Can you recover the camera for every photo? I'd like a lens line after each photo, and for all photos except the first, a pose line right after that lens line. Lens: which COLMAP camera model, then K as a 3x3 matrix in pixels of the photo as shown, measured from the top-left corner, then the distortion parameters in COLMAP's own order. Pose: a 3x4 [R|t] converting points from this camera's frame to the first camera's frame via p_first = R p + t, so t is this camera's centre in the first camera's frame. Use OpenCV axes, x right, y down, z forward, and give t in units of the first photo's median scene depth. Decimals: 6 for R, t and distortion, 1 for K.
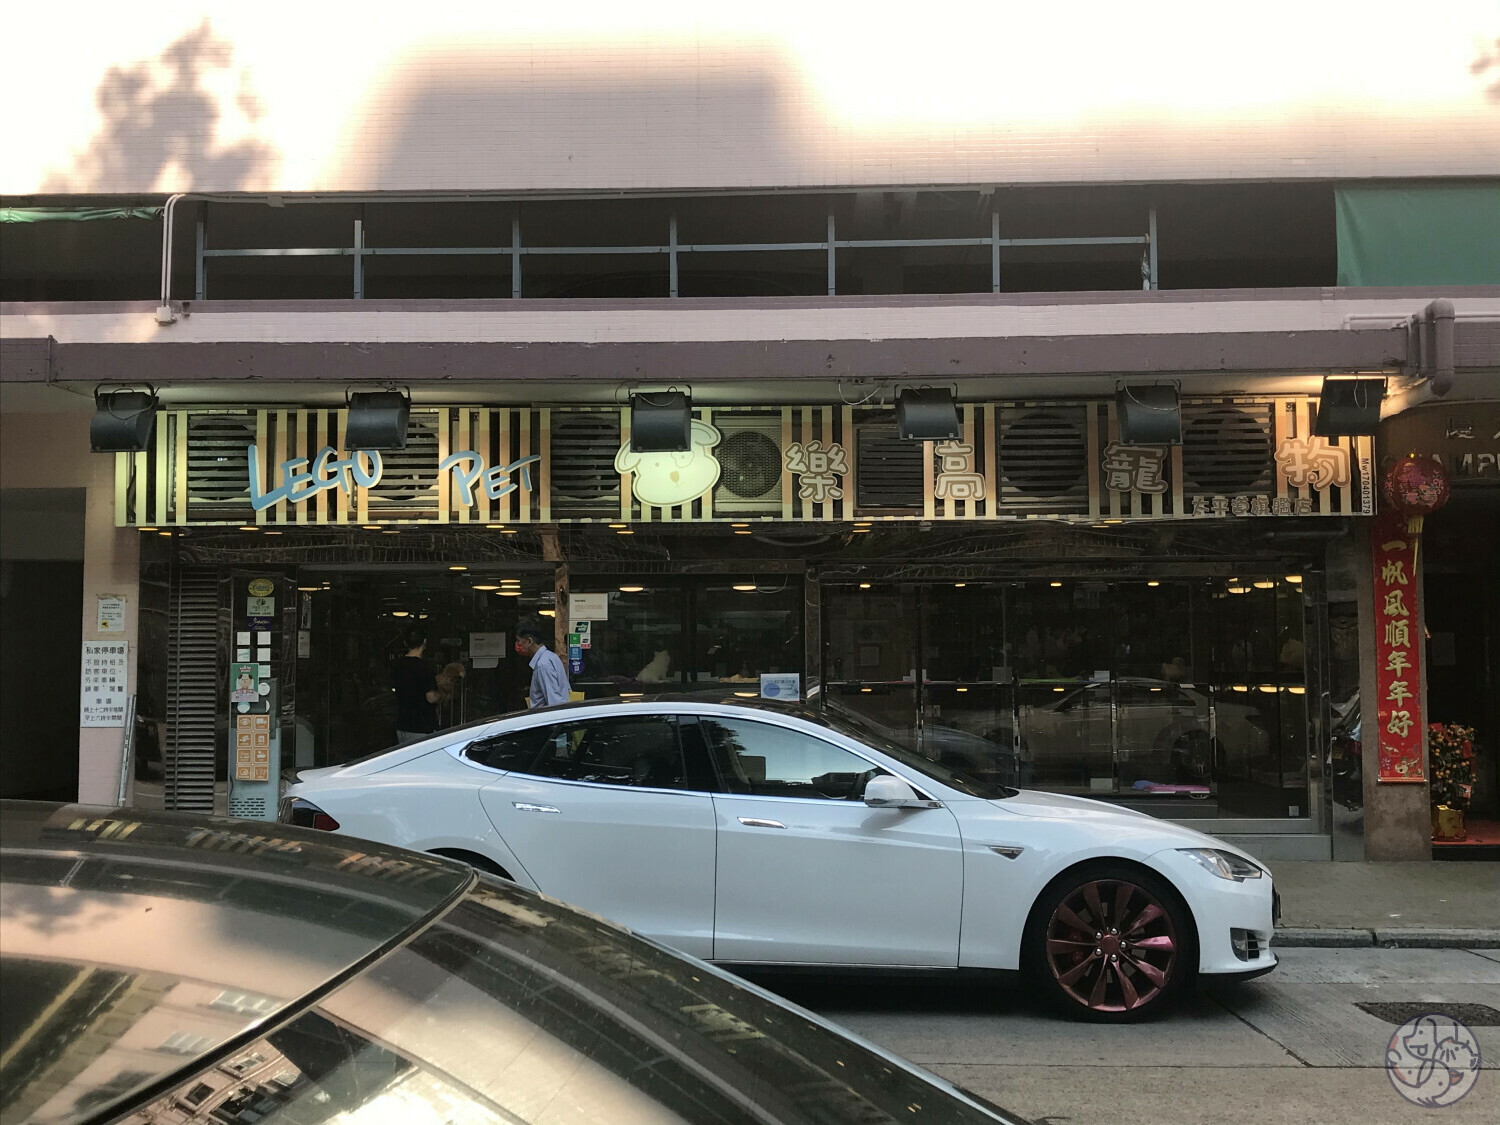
lens RADIAL K [[1678.4, 0, 742.3], [0, 1678.4, 568.0], [0, 0, 1]] dist [0.029479, 0.000000]
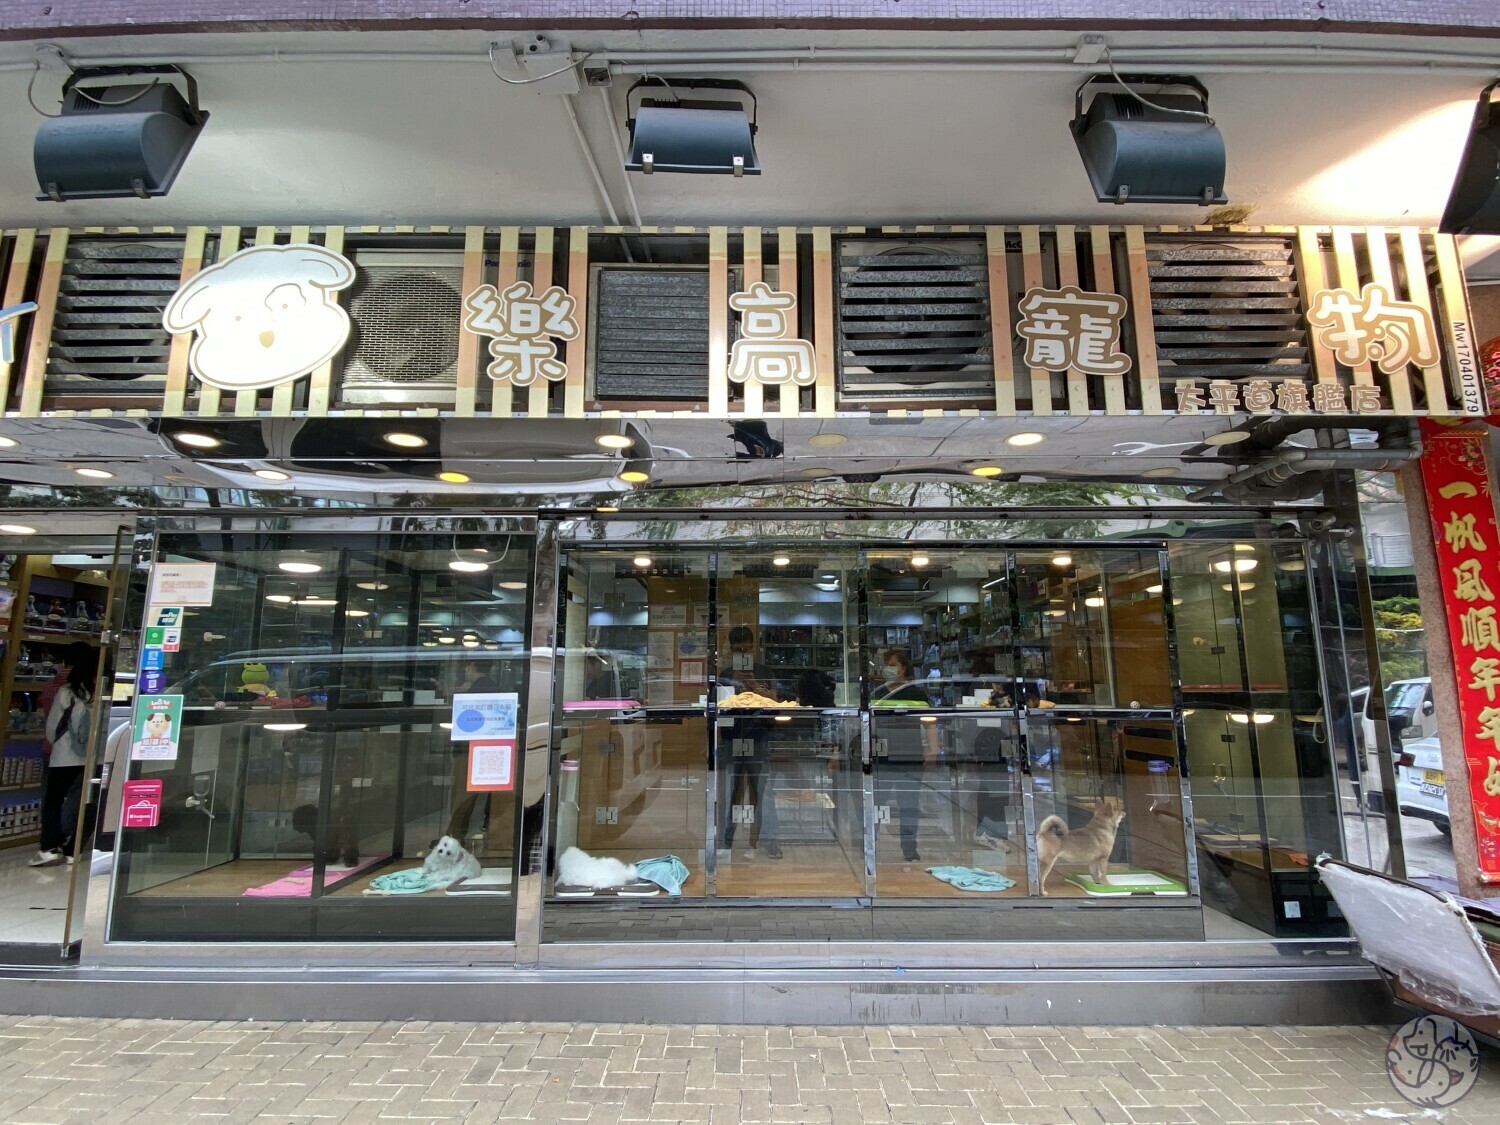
lens RADIAL K [[822.5, 0, 755.5], [0, 822.5, 550.1], [0, 0, 1]] dist [0.006383, -0.001939]
pose [[0.998065, 0.012379, 0.060937, 0.107739], [-0.005494, 0.993706, -0.111881, 0.046355], [-0.061939, 0.111330, 0.991851, 0.728913]]
